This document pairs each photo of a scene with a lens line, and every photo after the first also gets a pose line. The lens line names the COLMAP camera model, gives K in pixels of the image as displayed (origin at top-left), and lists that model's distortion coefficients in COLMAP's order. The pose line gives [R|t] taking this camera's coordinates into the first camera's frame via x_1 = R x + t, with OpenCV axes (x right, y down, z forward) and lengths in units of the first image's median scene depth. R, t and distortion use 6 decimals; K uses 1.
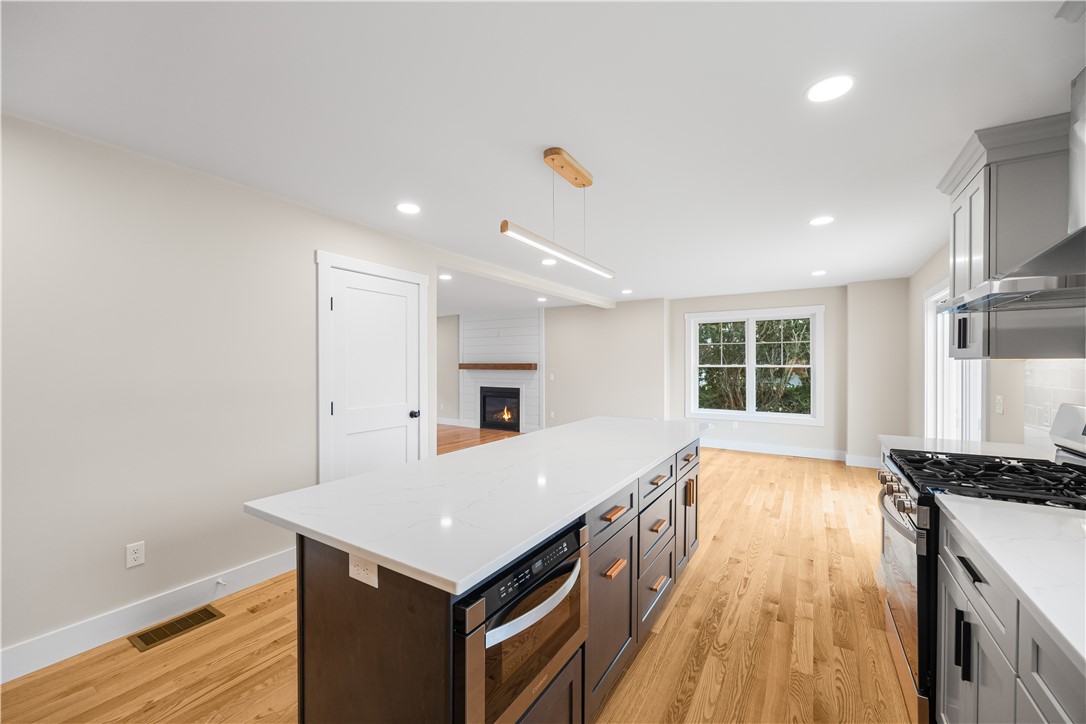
lens RADIAL K [[434.9, 0, 542.0], [0, 434.9, 363.7], [0, 0, 1]] dist [-0.002990, -0.000093]
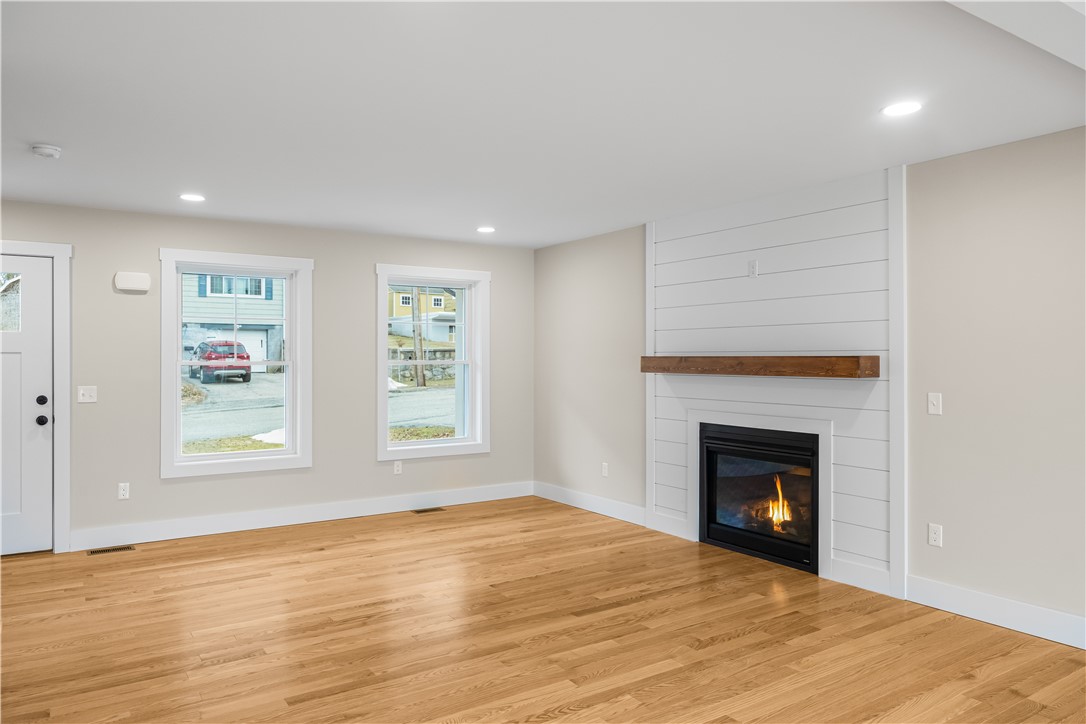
lens RADIAL K [[733.7, 0, 543.5], [0, 733.7, 358.3], [0, 0, 1]] dist [-0.007866, -0.005721]
pose [[0.909719, -0.001080, -0.415224, -0.011875], [0.000819, 0.999999, -0.000807, 0.001392], [0.415224, 0.000394, 0.909719, 0.423993]]
